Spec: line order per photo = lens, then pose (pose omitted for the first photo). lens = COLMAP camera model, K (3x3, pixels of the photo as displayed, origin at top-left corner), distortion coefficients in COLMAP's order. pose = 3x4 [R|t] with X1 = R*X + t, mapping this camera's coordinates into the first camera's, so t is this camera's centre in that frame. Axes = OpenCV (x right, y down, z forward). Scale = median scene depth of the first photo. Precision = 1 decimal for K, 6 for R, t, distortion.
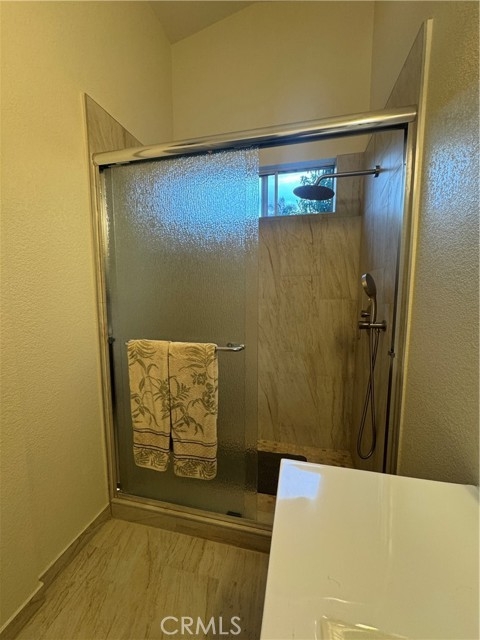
lens RADIAL K [[256.4, 0, 241.2], [0, 256.4, 322.0], [0, 0, 1]] dist [-0.001974, 0.000752]
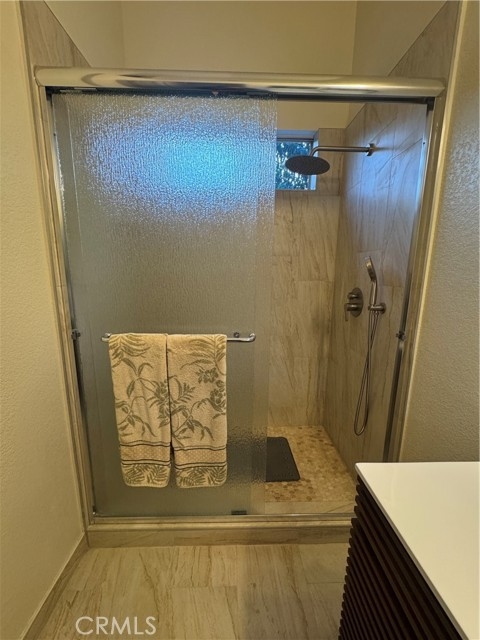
lens RADIAL K [[256.4, 0, 241.5], [0, 256.4, 321.5], [0, 0, 1]] dist [-0.001974, 0.000752]
pose [[0.966229, -0.038462, 0.254798, -0.172639], [0.018705, 0.996658, 0.079516, -0.016641], [-0.257004, -0.072064, 0.963720, 0.107149]]
